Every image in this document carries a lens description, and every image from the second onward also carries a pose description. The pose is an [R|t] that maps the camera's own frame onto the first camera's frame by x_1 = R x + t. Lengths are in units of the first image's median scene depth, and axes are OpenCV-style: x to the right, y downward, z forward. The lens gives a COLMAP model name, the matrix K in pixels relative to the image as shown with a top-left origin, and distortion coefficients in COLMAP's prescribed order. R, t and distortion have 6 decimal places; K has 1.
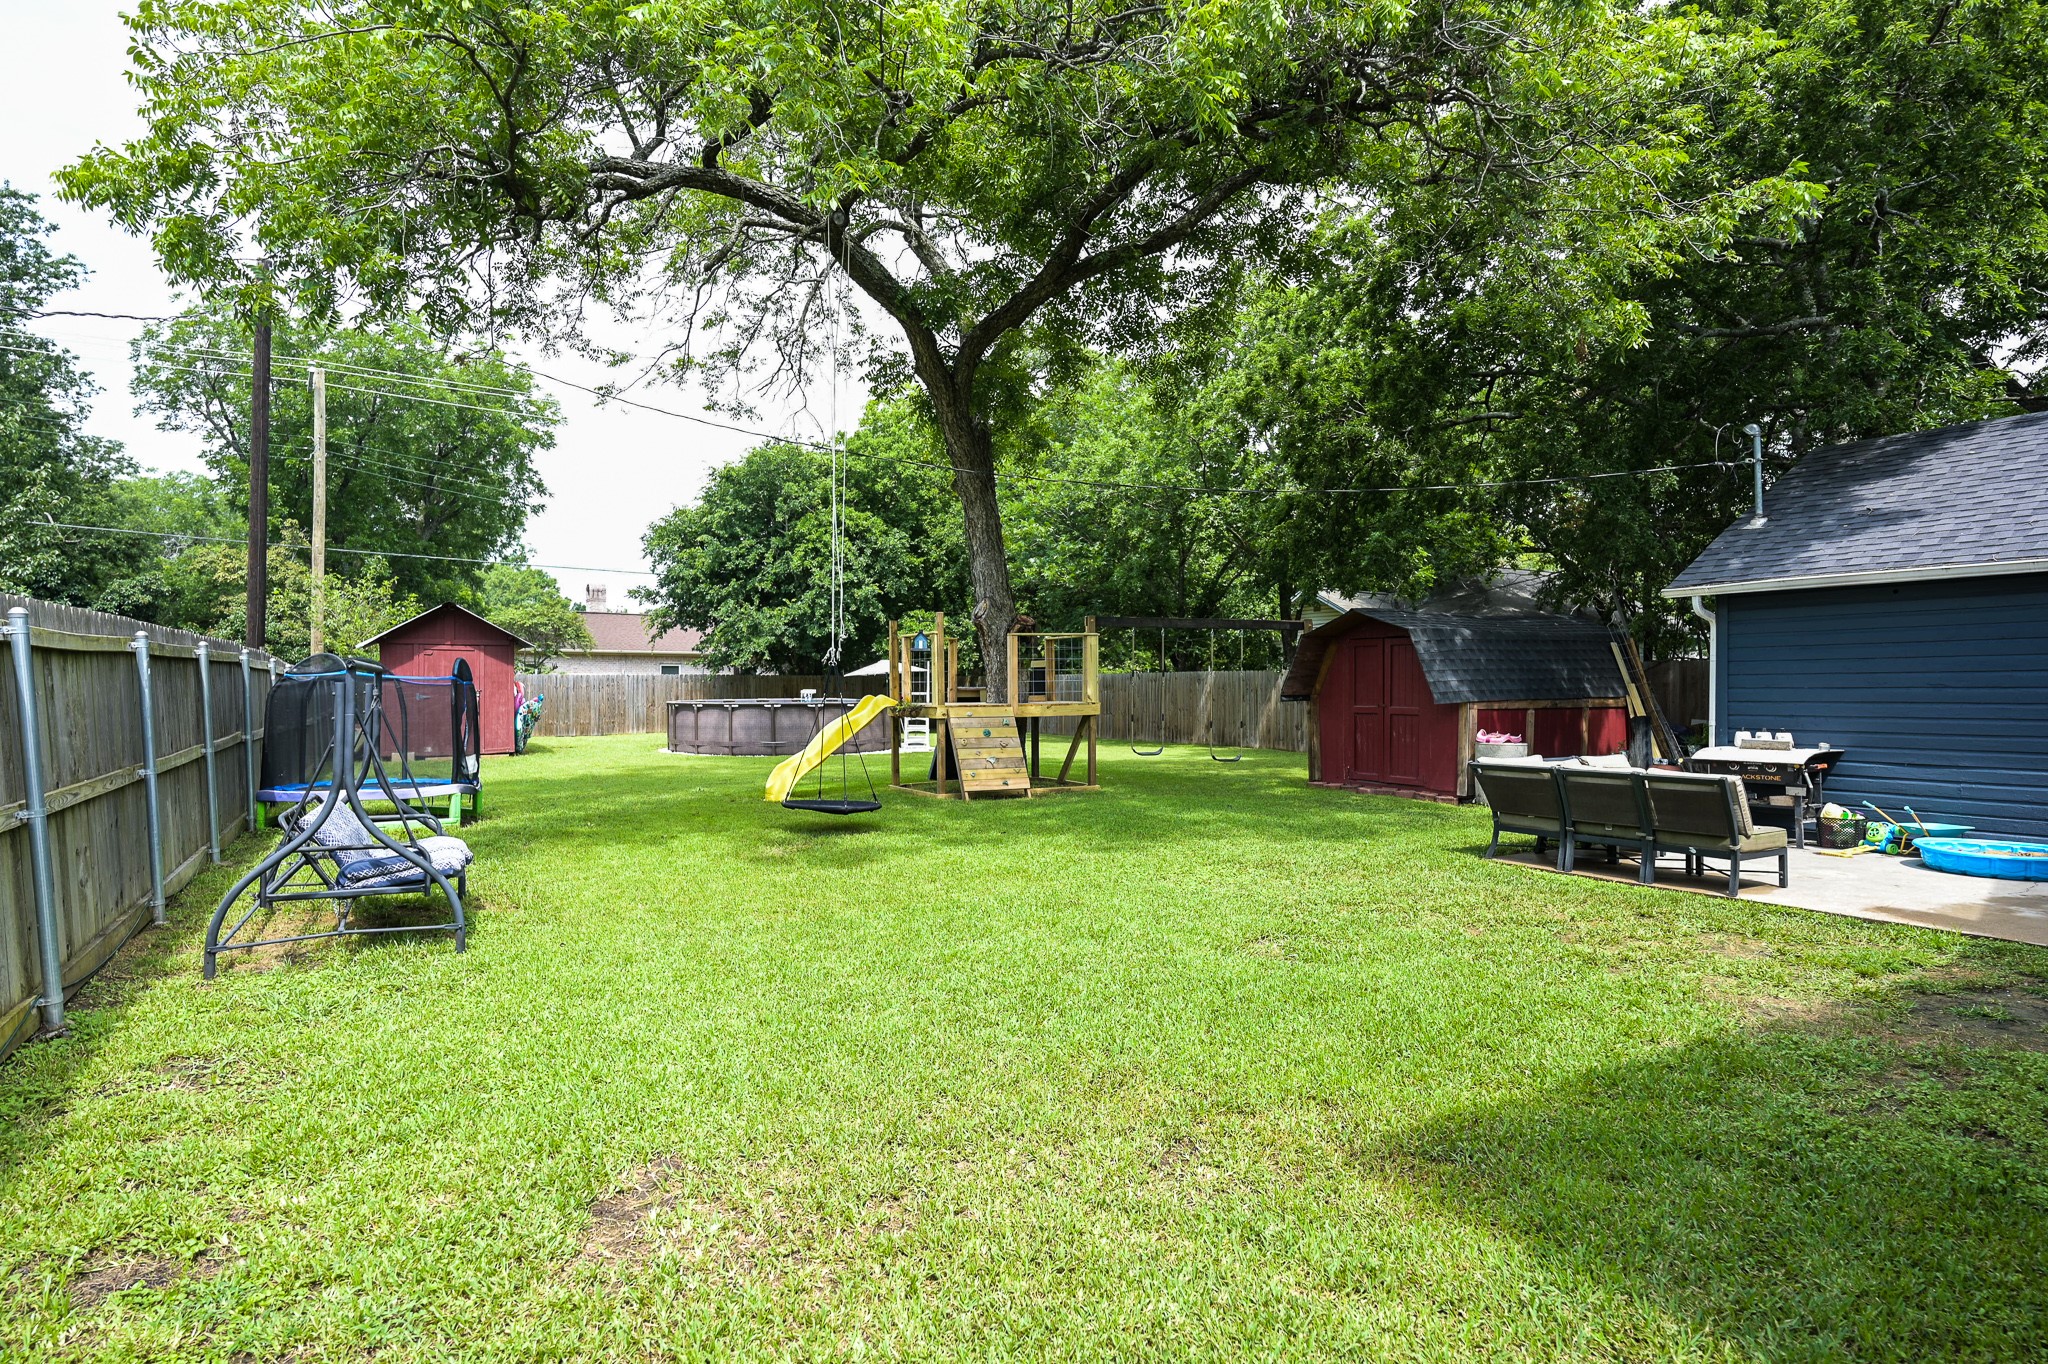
lens RADIAL K [[1044.3, 0, 1029.9], [0, 1044.3, 686.5], [0, 0, 1]] dist [-0.006543, 0.002751]
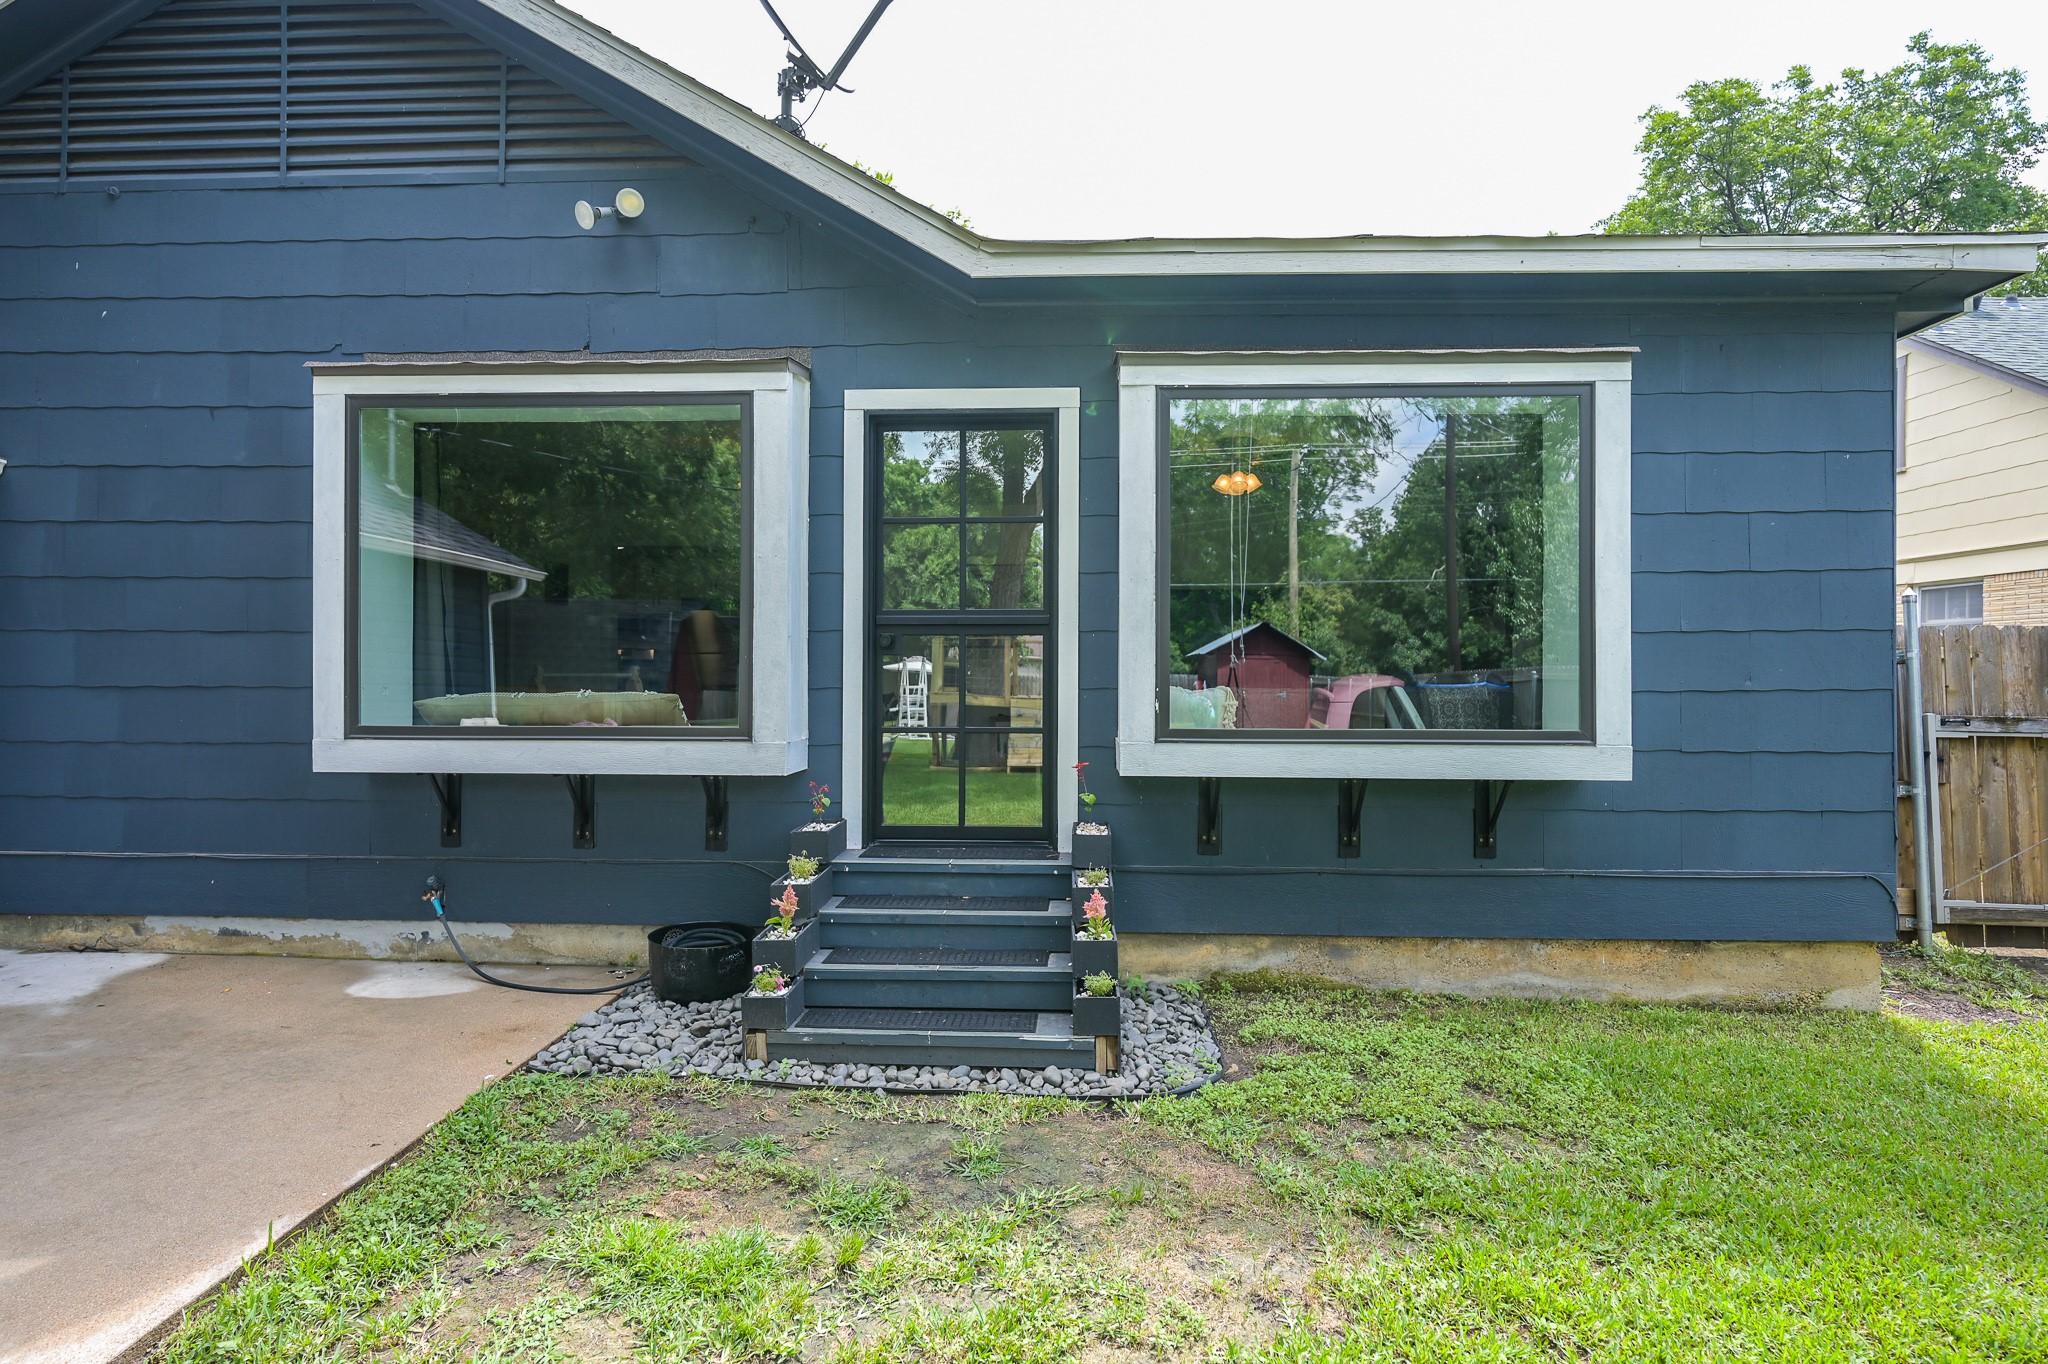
lens RADIAL K [[1044.3, 0, 1023.8], [0, 1044.3, 677.8], [0, 0, 1]] dist [-0.006543, 0.002751]
pose [[-0.841722, -0.005528, 0.539883, 0.219892], [-0.008618, 0.999958, -0.003197, 0.002612], [-0.539843, -0.007343, -0.841734, 0.643979]]
